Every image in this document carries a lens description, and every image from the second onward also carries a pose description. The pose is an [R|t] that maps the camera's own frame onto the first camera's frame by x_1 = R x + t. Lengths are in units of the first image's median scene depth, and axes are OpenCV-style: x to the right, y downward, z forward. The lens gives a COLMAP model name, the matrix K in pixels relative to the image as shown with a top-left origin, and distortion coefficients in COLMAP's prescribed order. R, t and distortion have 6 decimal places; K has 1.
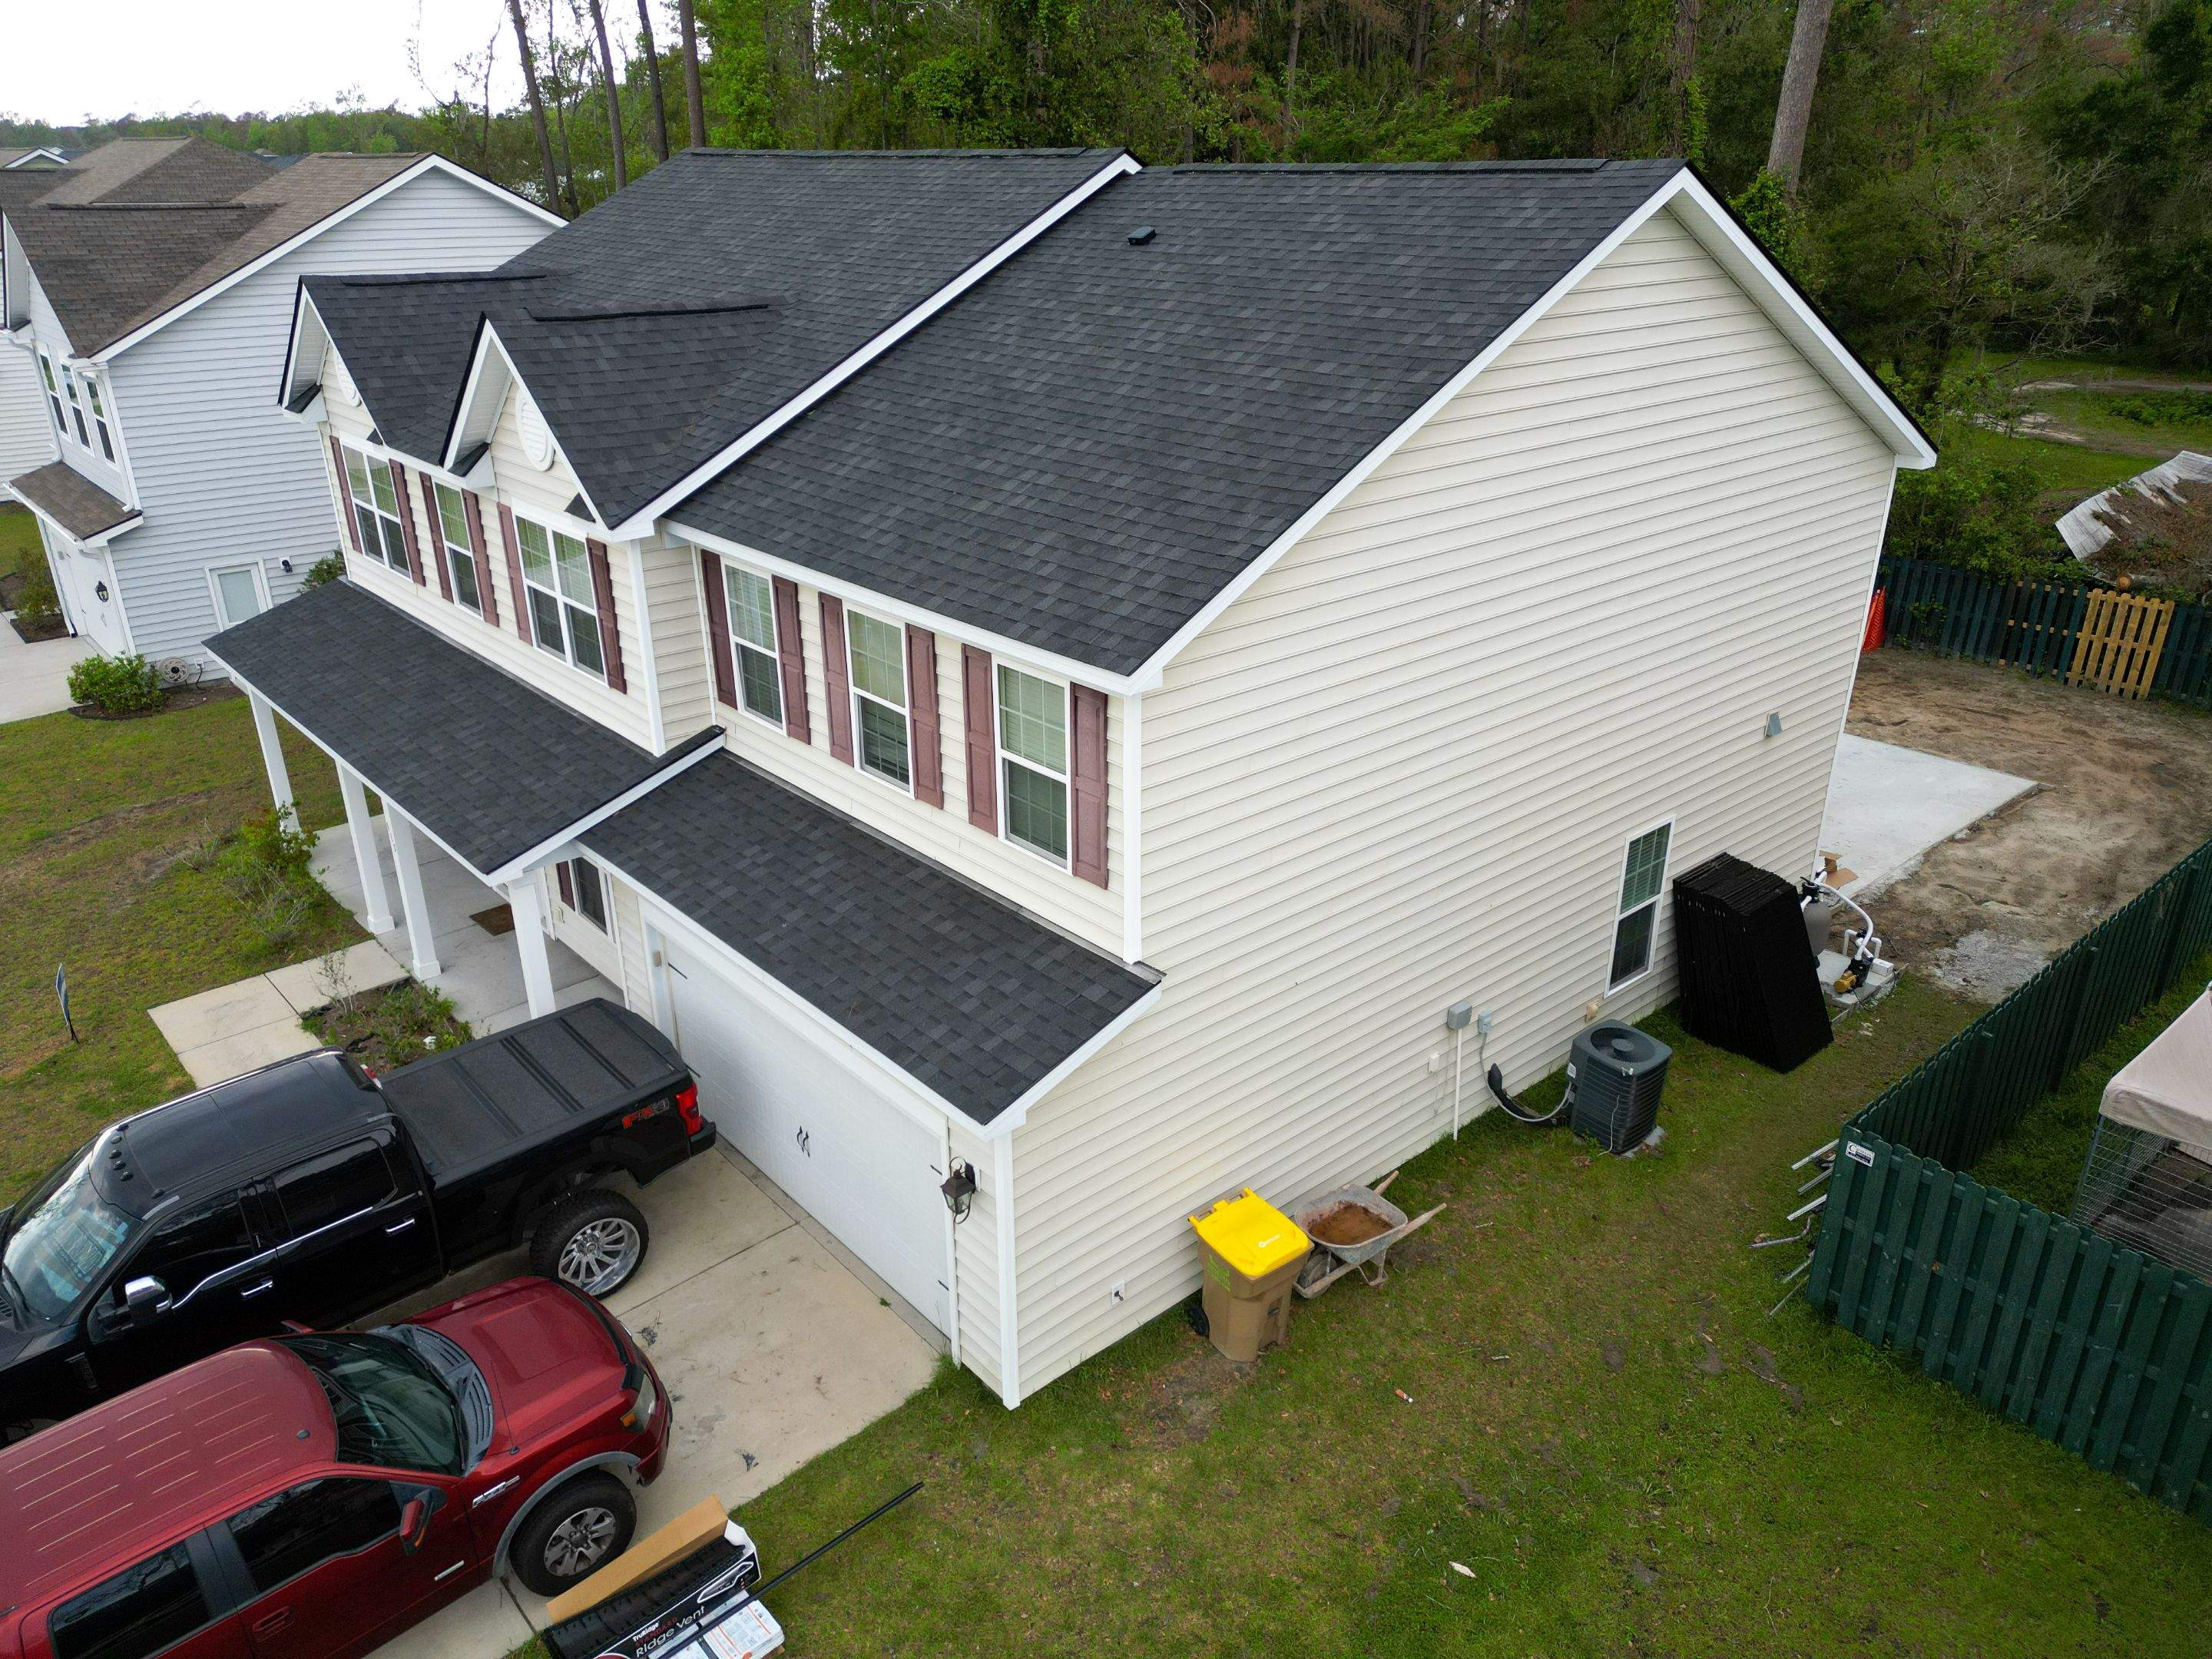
lens RADIAL K [[1550.8, 0, 1108.4], [0, 1550.8, 828.2], [0, 0, 1]] dist [0.076899, -0.073067]
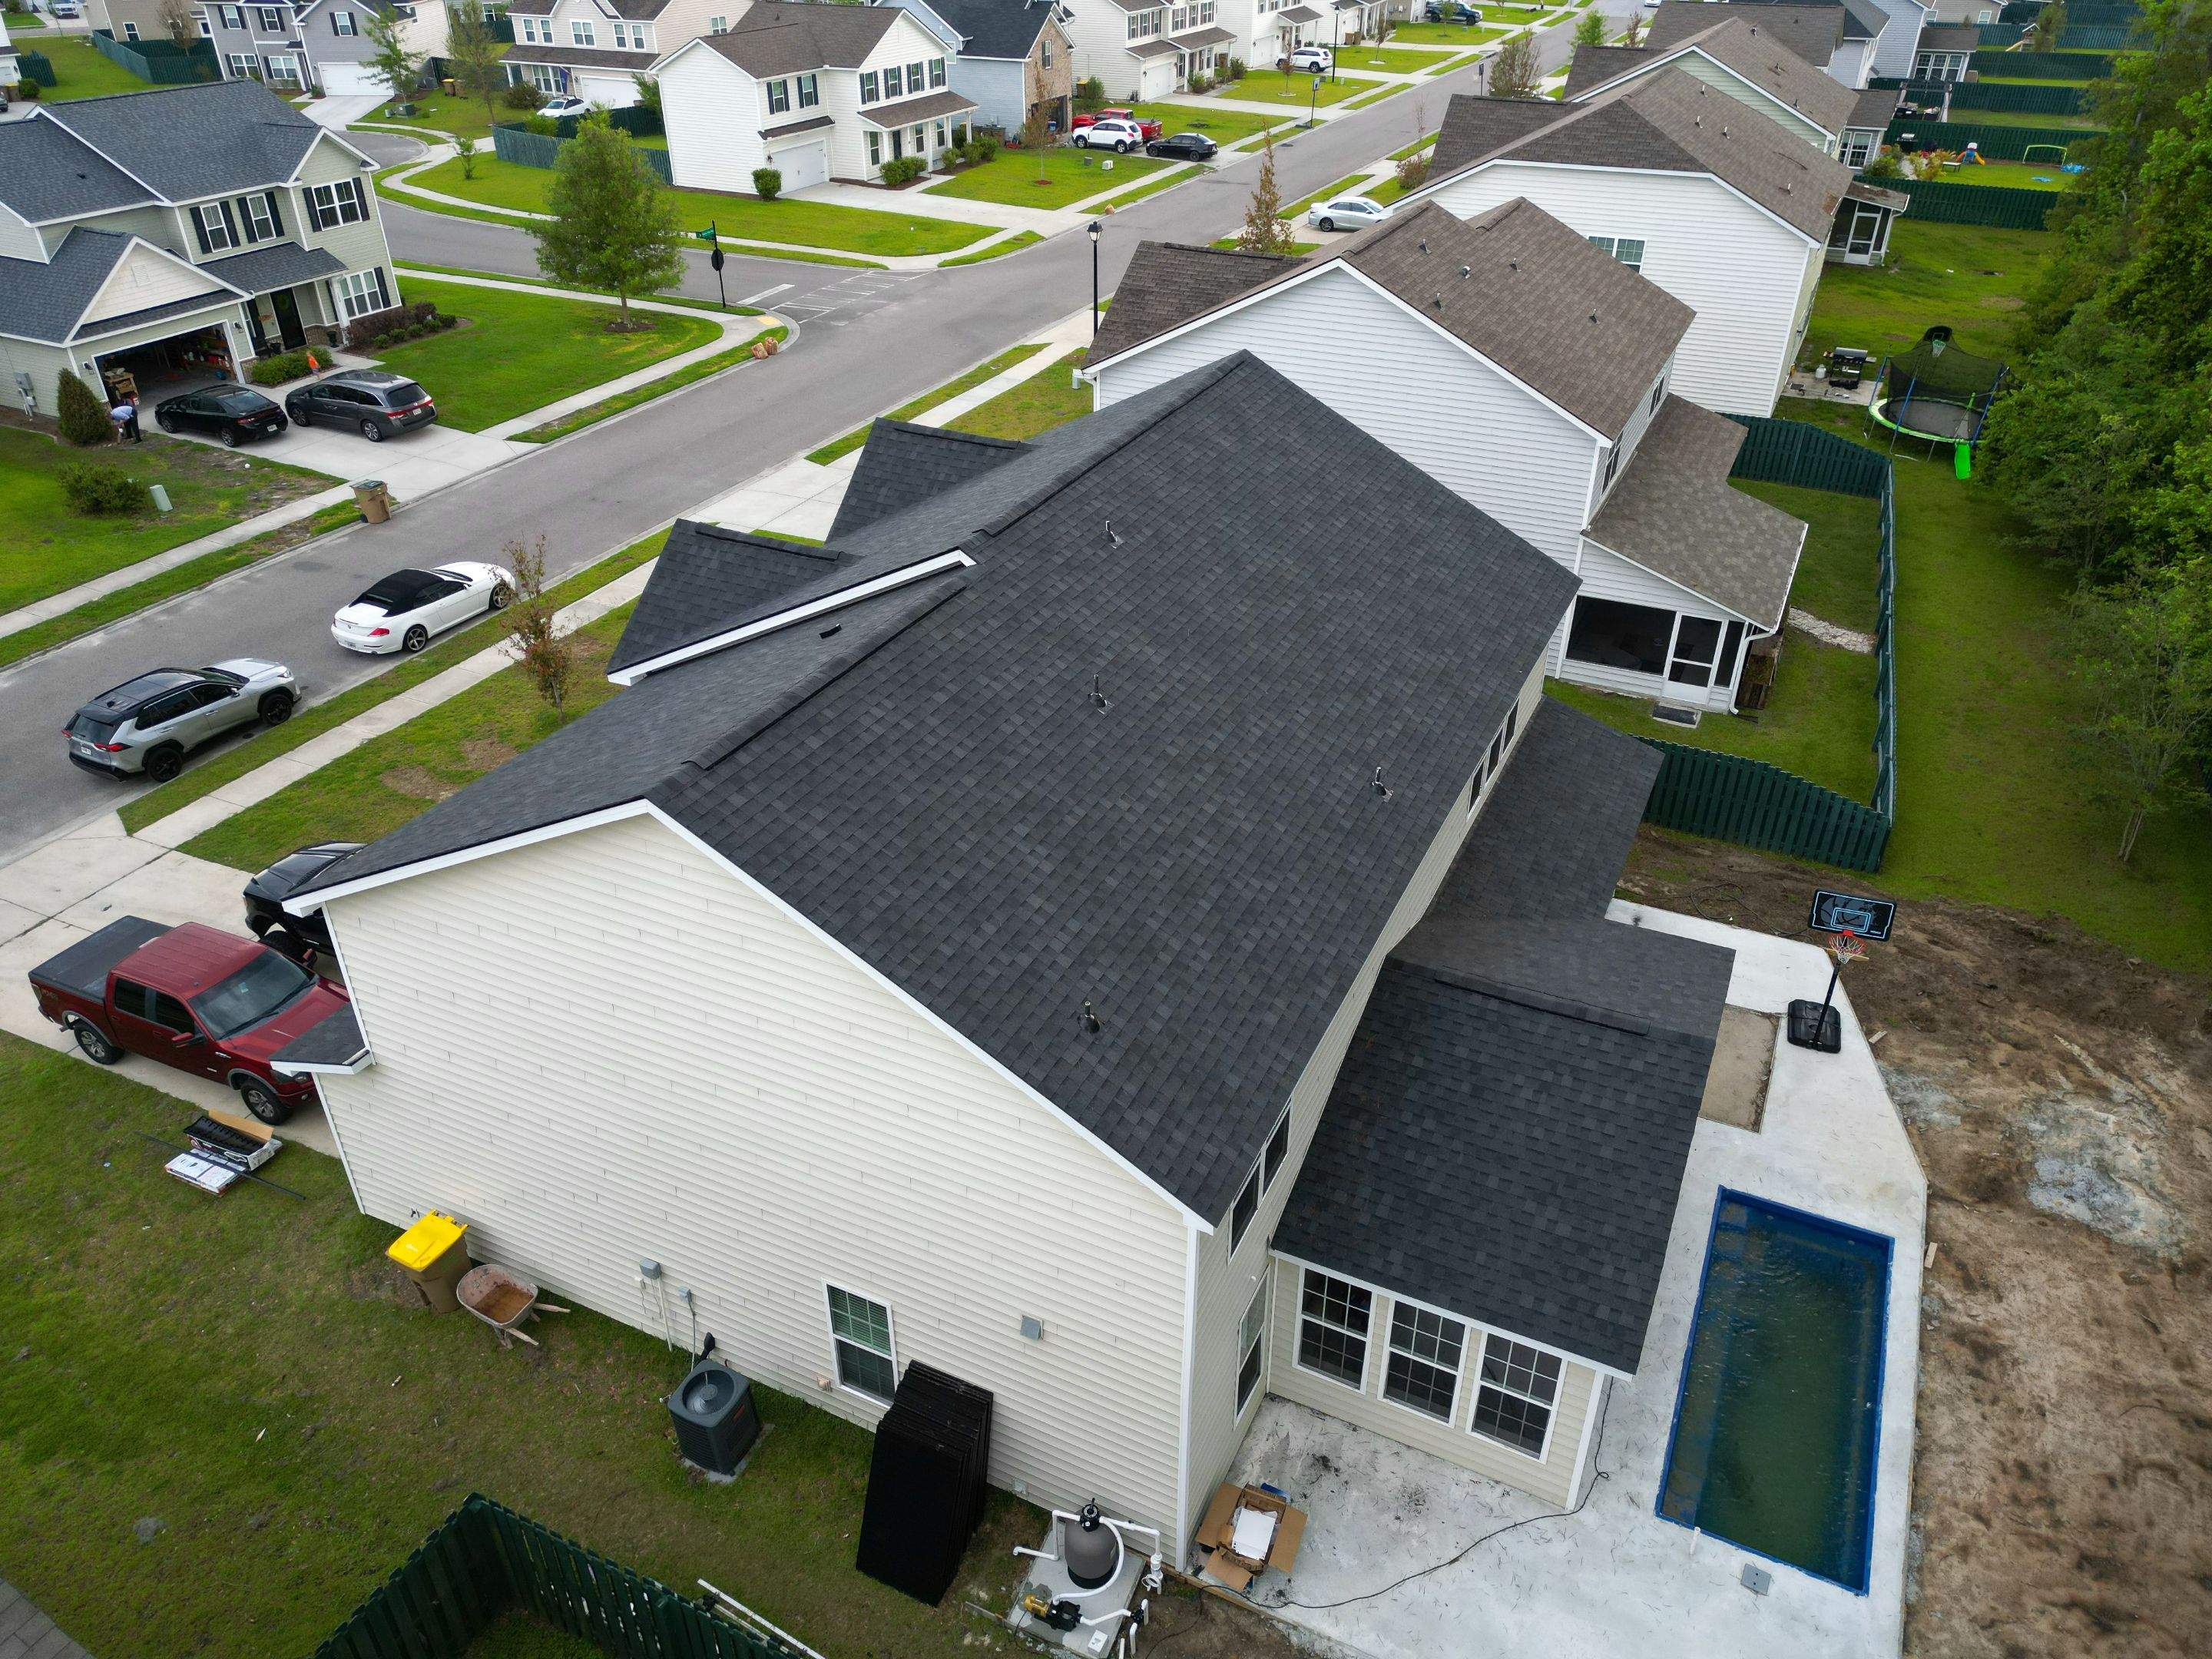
lens RADIAL K [[1550.8, 0, 1106.6], [0, 1550.8, 825.2], [0, 0, 1]] dist [0.076899, -0.073067]
pose [[0.393917, 0.490113, -0.777572, 1.067473], [-0.363211, 0.860123, 0.358143, -0.711248], [0.844338, 0.141344, 0.516831, 0.516785]]
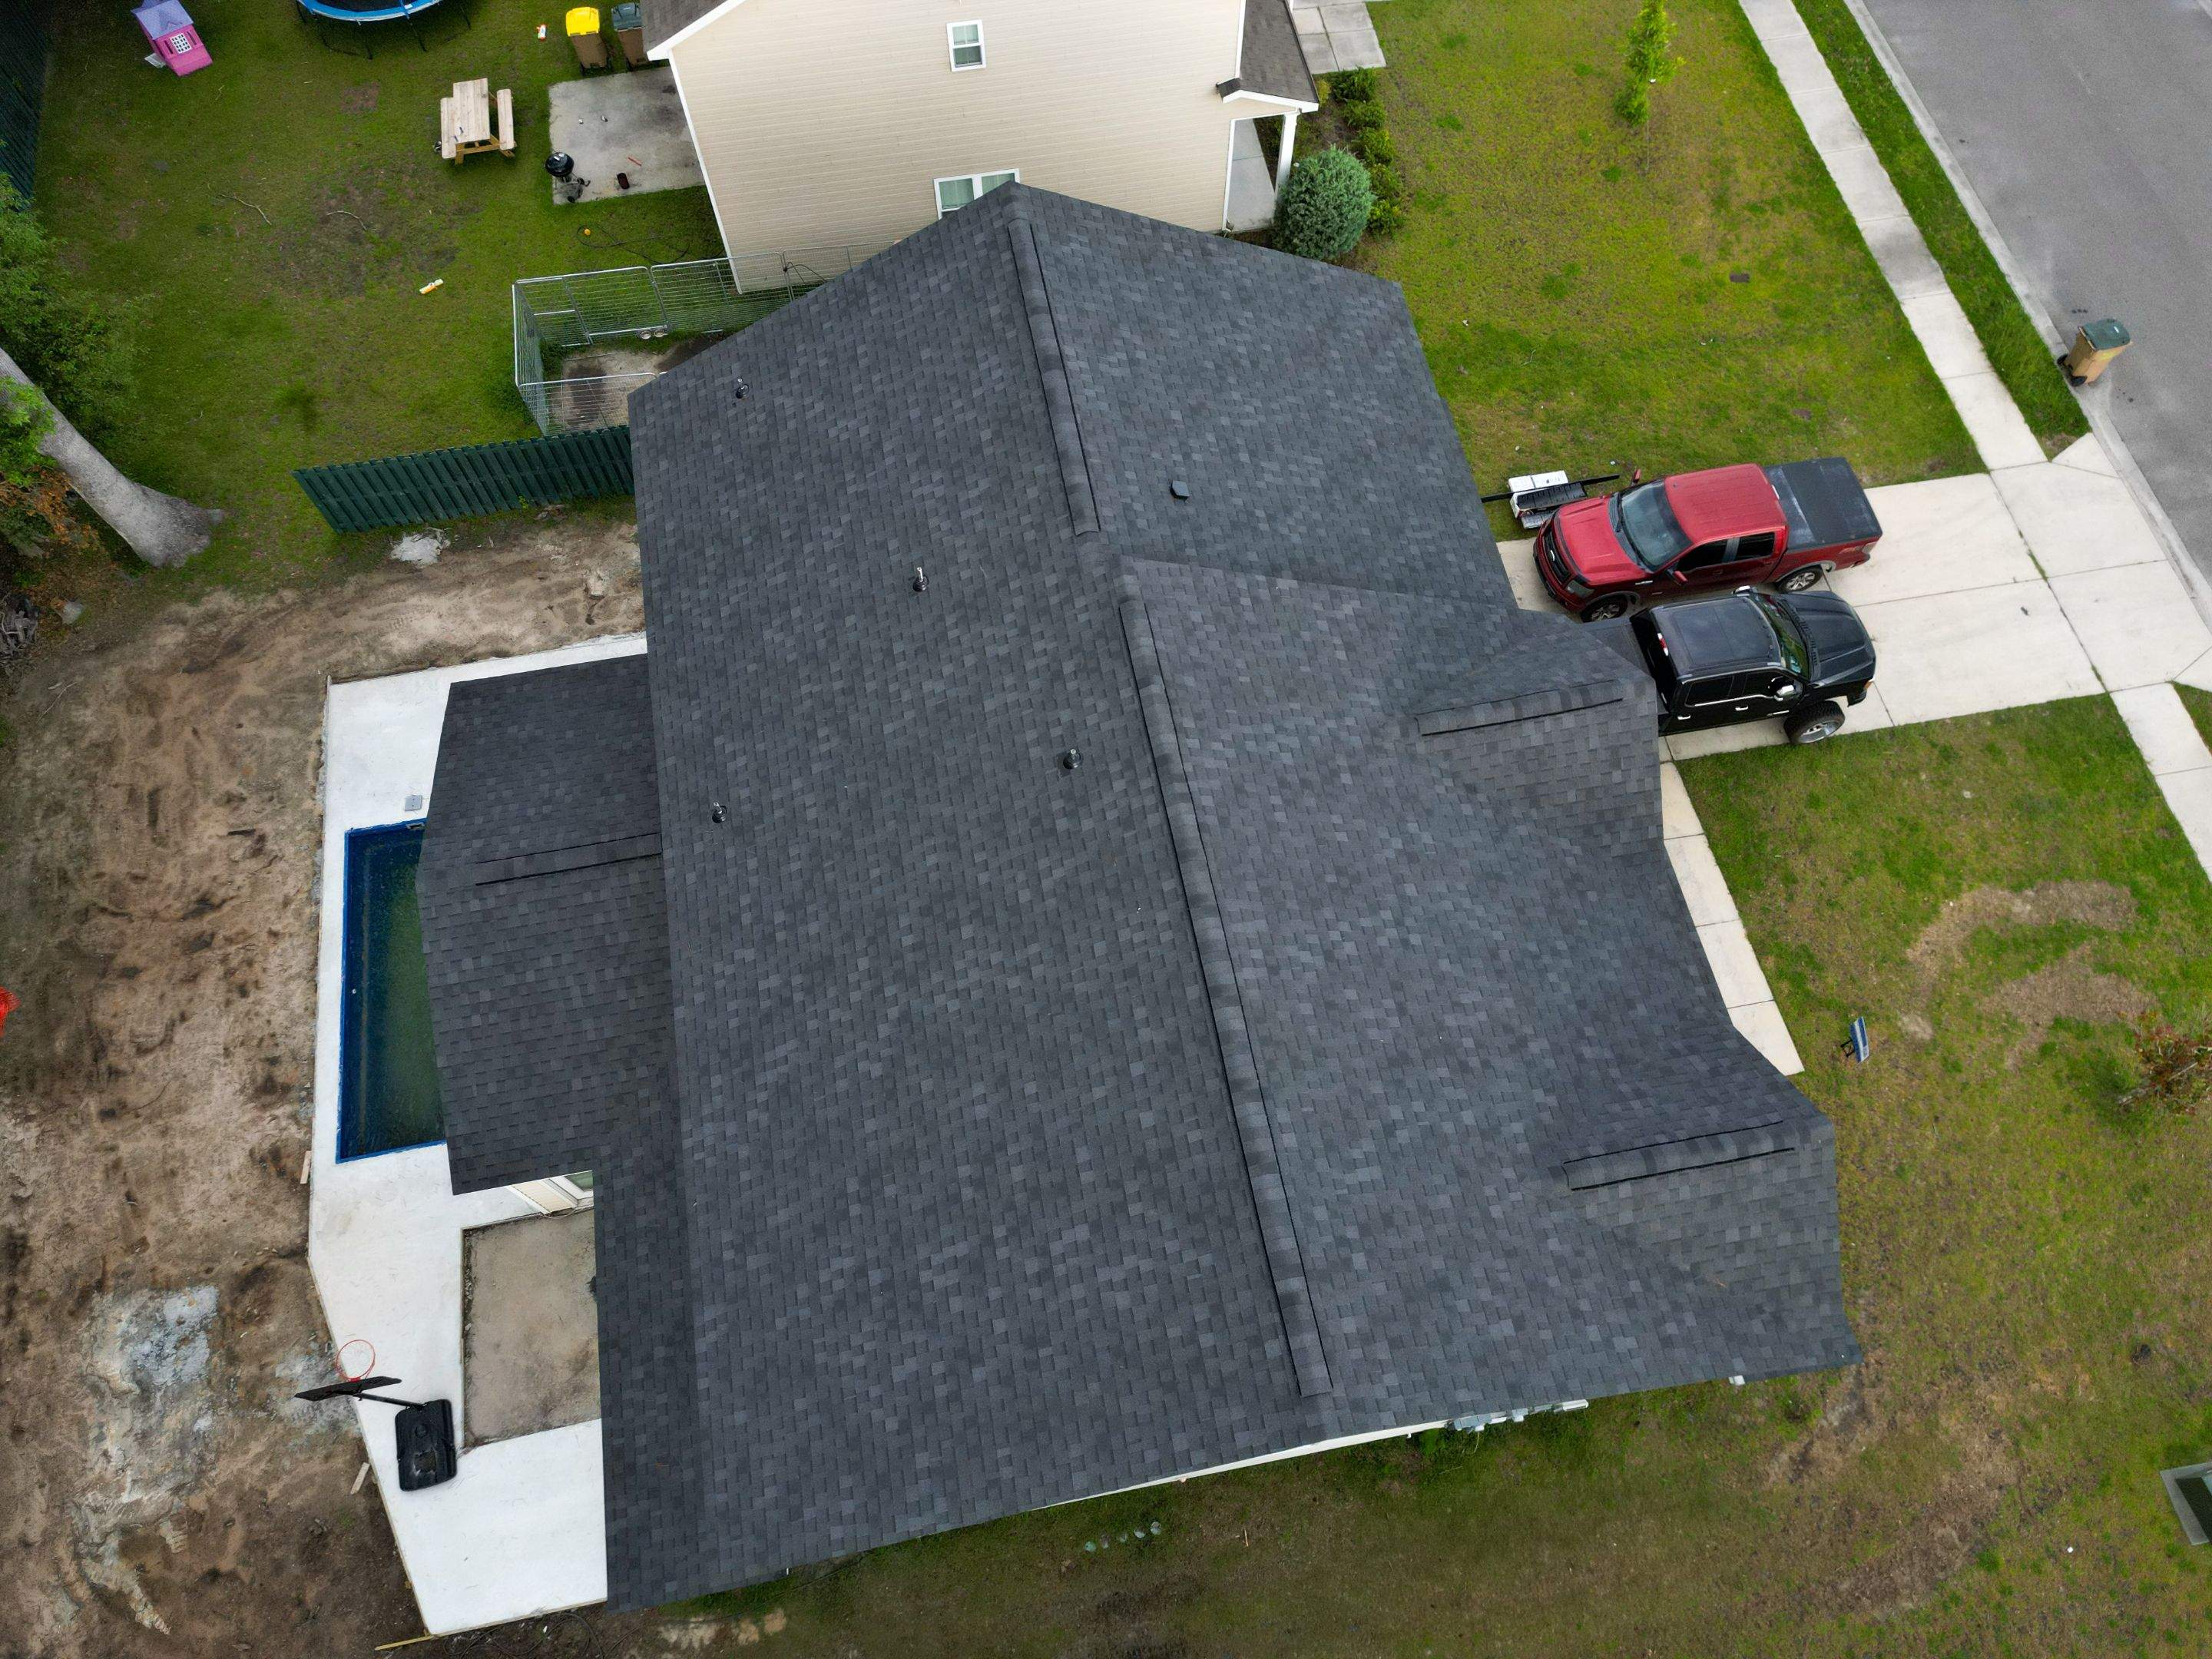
lens RADIAL K [[1550.8, 0, 1108.0], [0, 1550.8, 832.9], [0, 0, 1]] dist [0.076899, -0.073067]
pose [[-0.862337, -0.454608, 0.222950, -0.314464], [0.205306, 0.088566, 0.974682, -1.484440], [-0.462844, 0.886278, 0.016960, 1.155419]]
